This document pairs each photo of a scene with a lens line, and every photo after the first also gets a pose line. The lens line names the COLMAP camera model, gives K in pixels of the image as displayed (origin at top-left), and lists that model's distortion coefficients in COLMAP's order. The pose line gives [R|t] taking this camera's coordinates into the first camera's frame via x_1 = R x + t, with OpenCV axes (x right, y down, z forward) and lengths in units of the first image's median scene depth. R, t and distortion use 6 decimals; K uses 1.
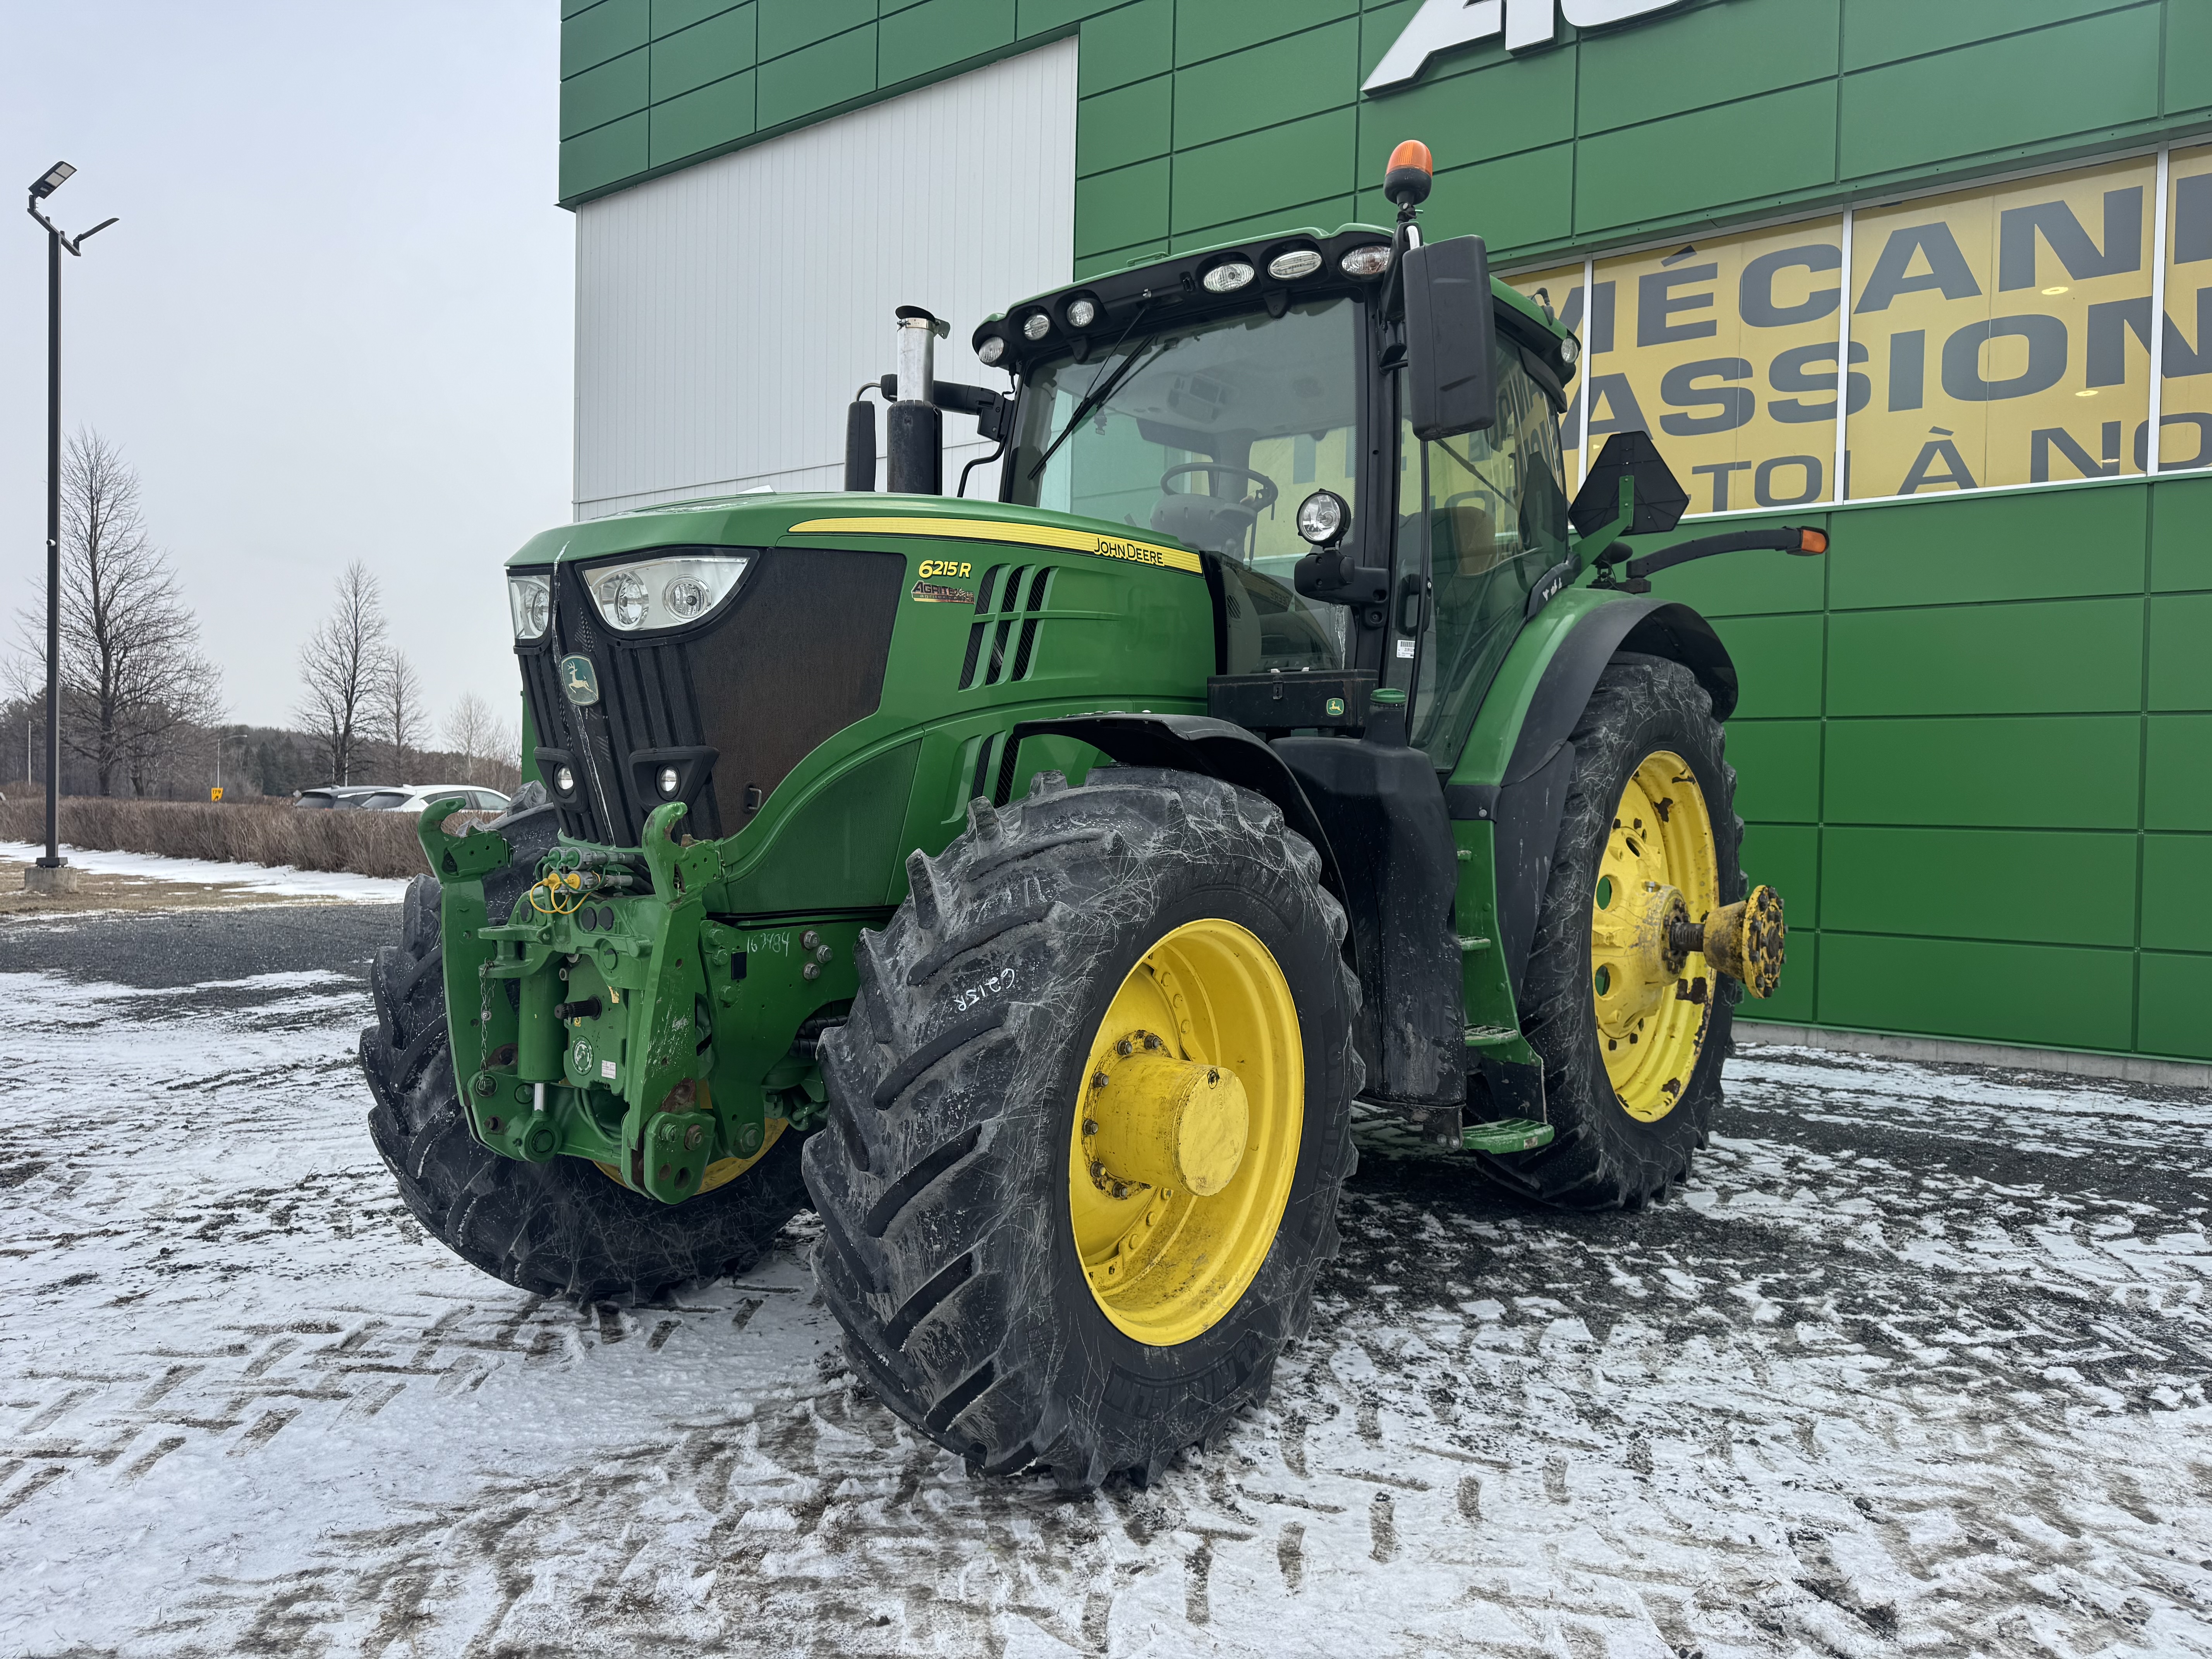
lens RADIAL K [[1549.1, 0, 1077.7], [0, 1549.1, 823.5], [0, 0, 1]] dist [0.001562, -0.000371]
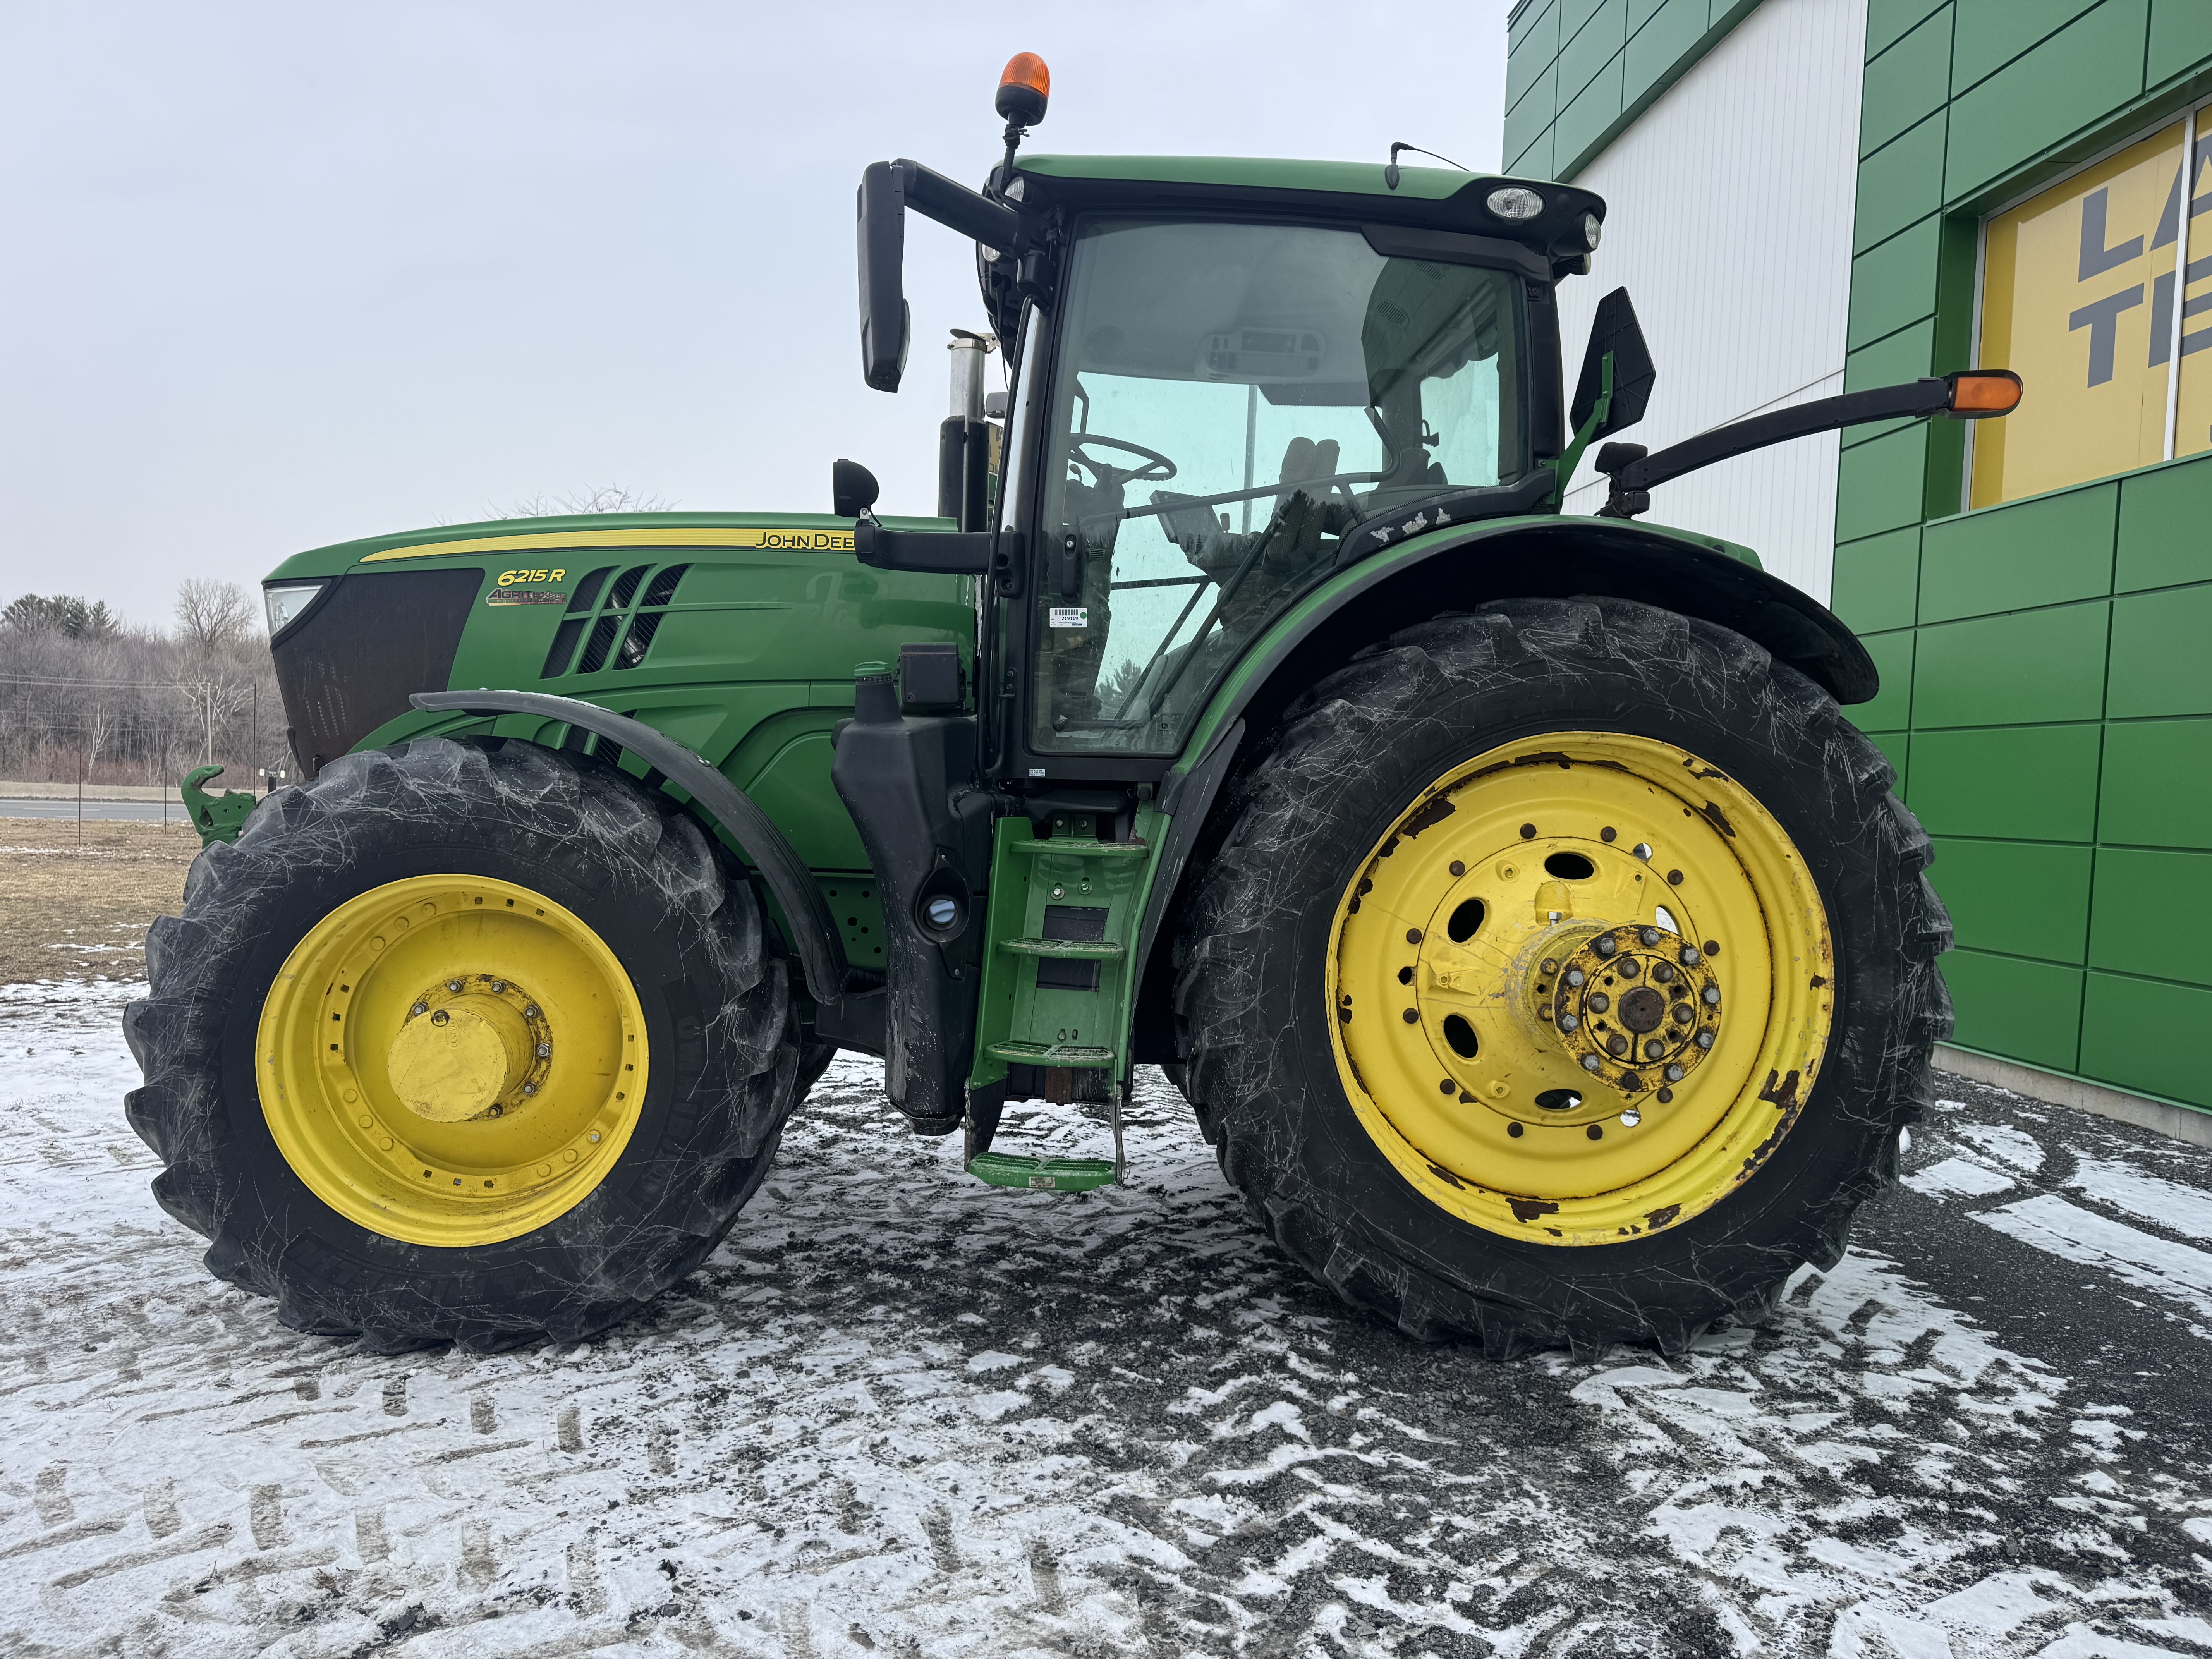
lens RADIAL K [[1529.5, 0, 1113.5], [0, 1529.5, 892.4], [0, 0, 1]] dist [0.053776, -0.072064]
pose [[0.678888, 0.053116, -0.732318, 0.946562], [-0.036879, 0.998588, 0.038240, 0.011933], [0.733315, 0.001046, 0.679889, 0.465027]]
